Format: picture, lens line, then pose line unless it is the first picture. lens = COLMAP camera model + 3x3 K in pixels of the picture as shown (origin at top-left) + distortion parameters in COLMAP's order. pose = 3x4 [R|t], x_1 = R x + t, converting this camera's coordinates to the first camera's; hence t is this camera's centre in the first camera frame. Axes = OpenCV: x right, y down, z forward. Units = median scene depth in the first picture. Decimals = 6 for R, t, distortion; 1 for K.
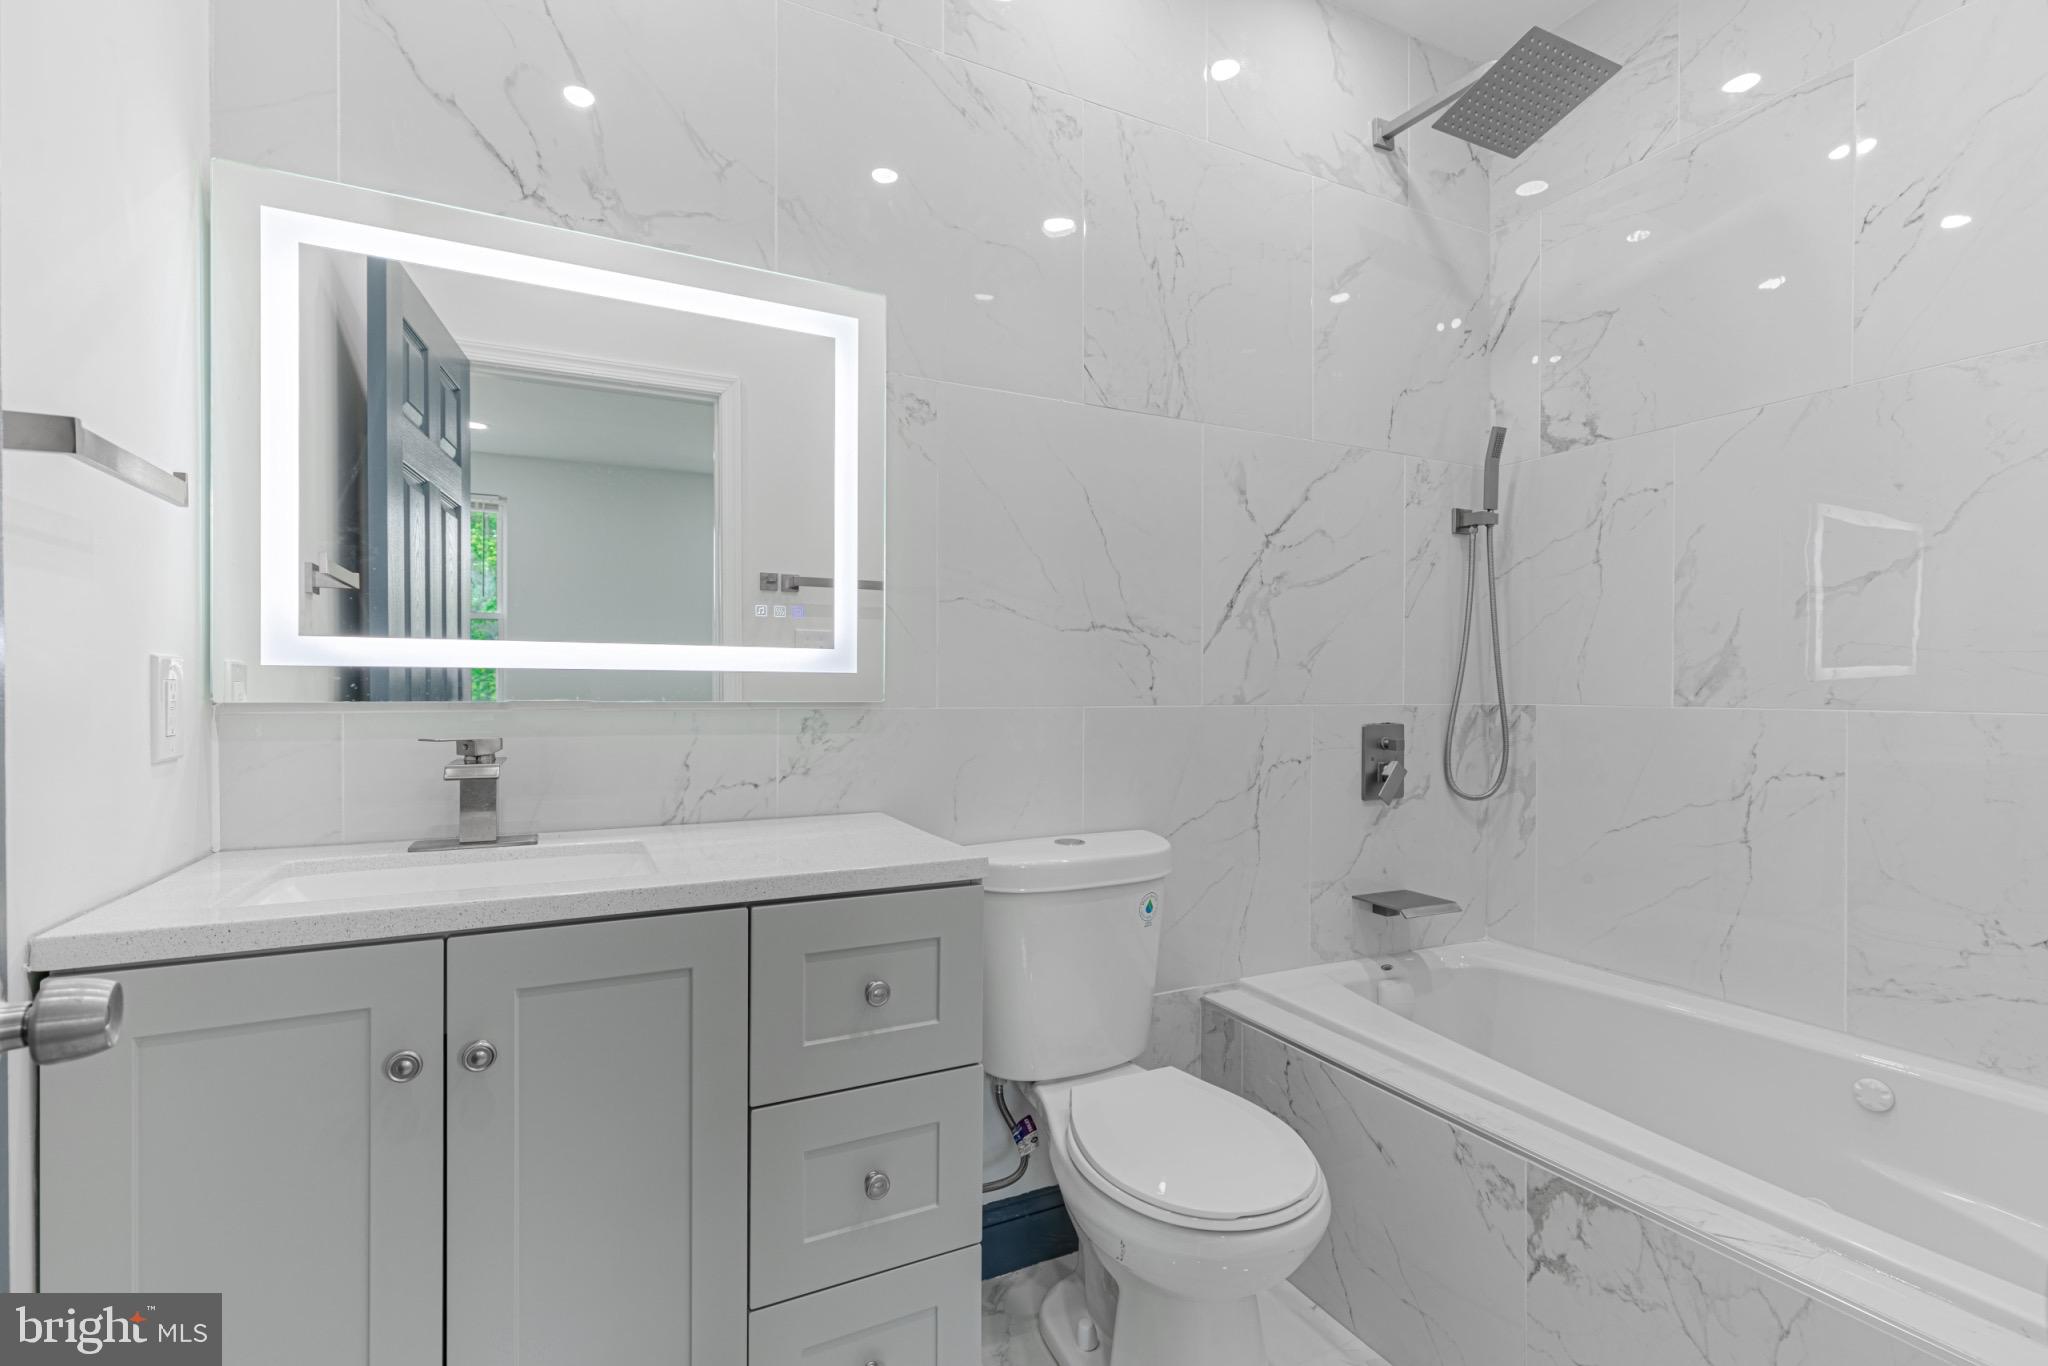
lens RADIAL K [[921.9, 0, 1023.1], [0, 921.9, 685.4], [0, 0, 1]] dist [0.013387, -0.000453]
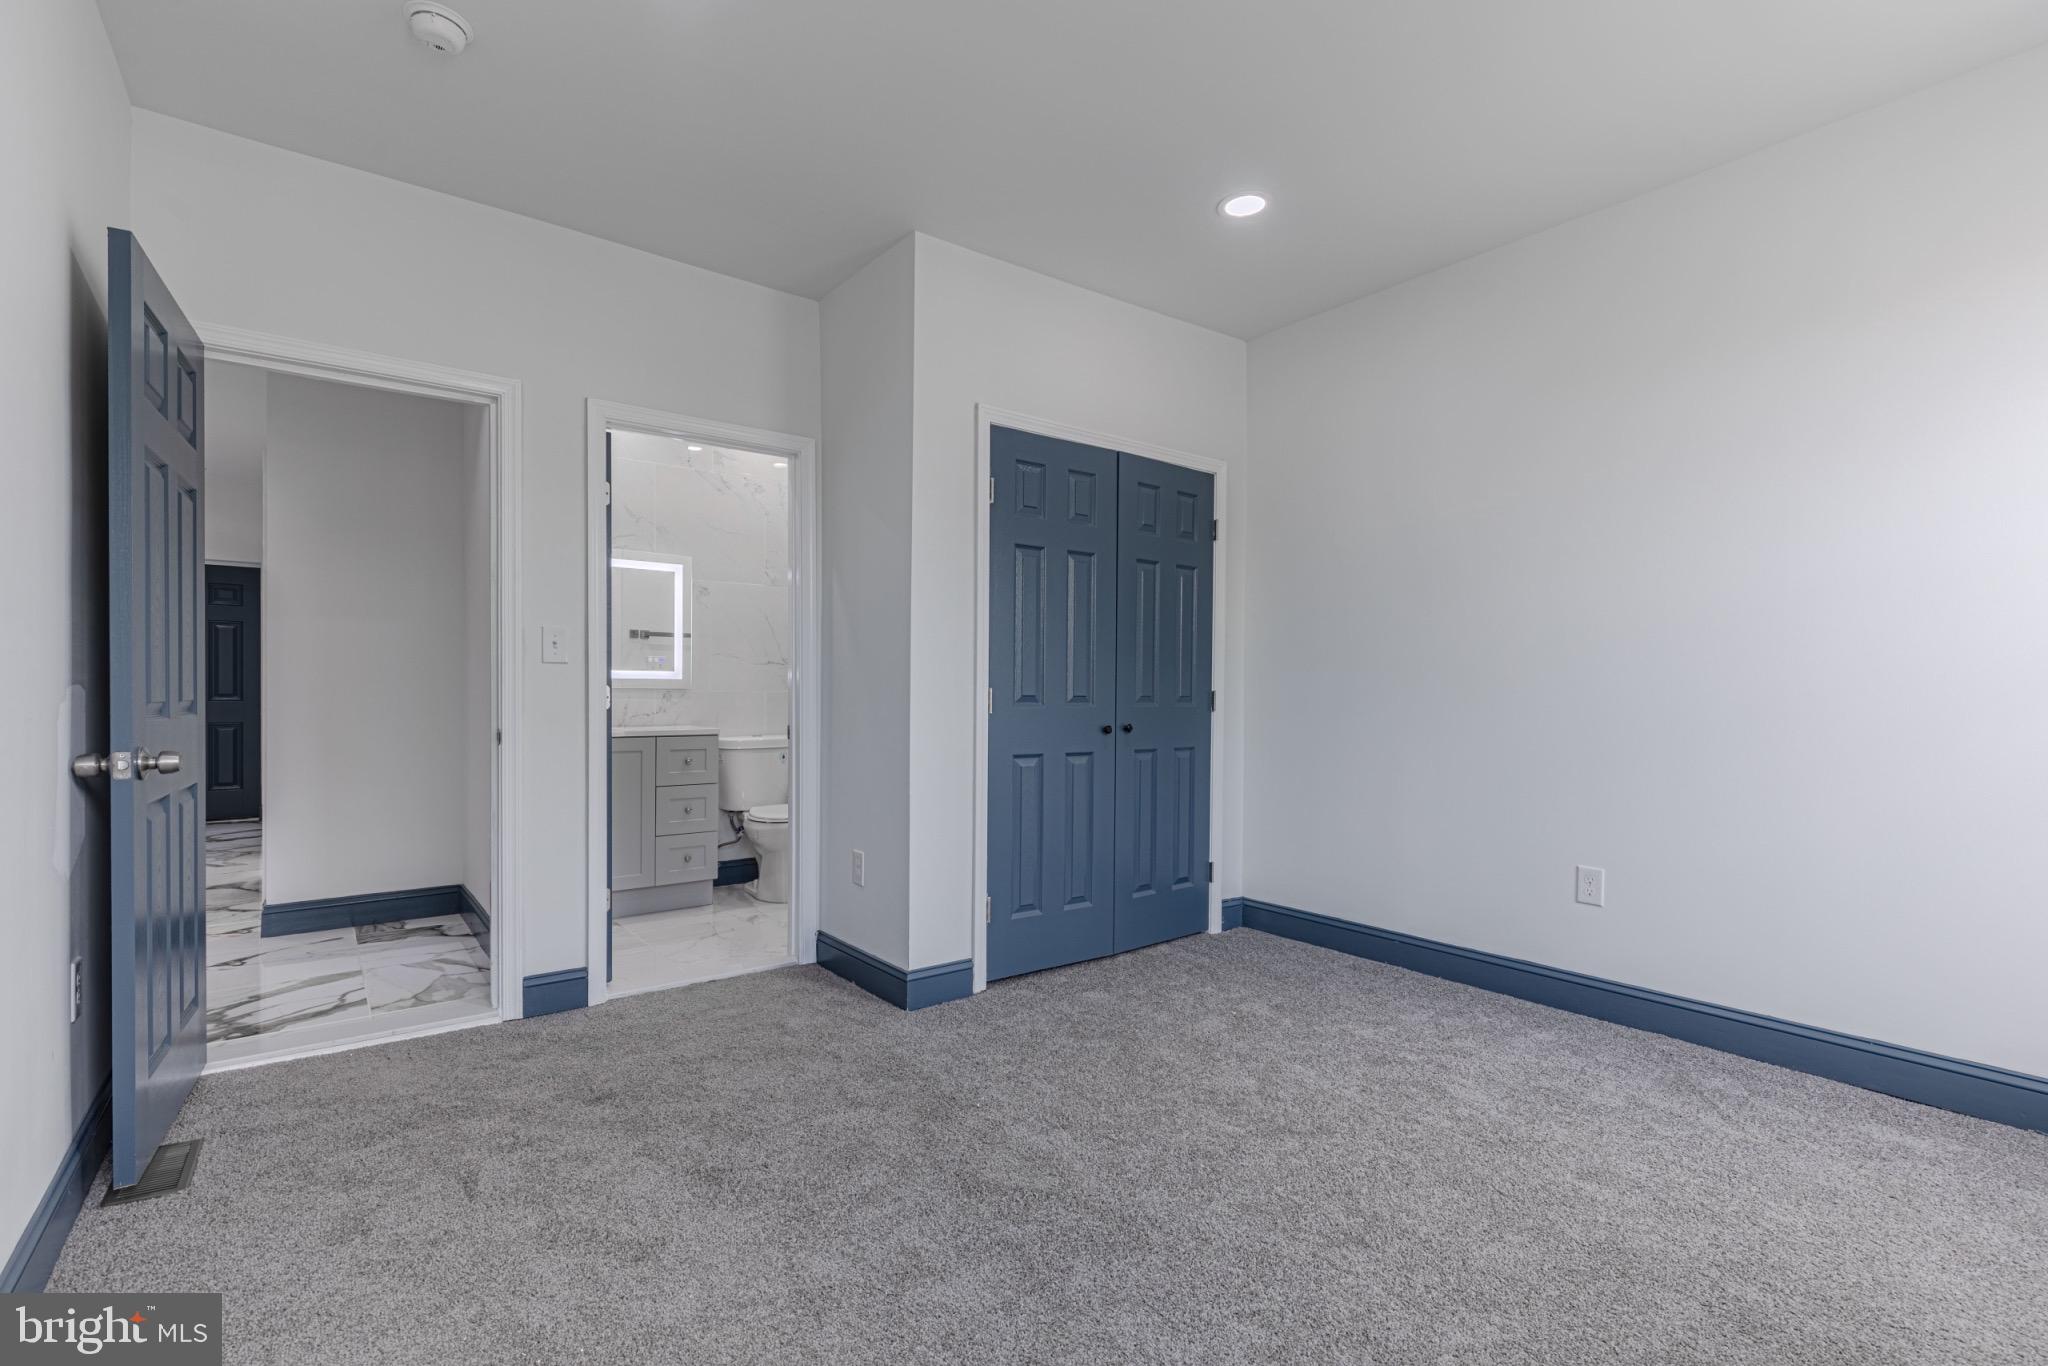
lens RADIAL K [[921.9, 0, 1023.6], [0, 921.9, 685.7], [0, 0, 1]] dist [0.013387, -0.000453]
pose [[0.982339, 0.001733, 0.187103, 0.361203], [-0.001423, 0.999997, -0.001793, 0.011994], [-0.187106, 0.001495, 0.982339, -2.228375]]
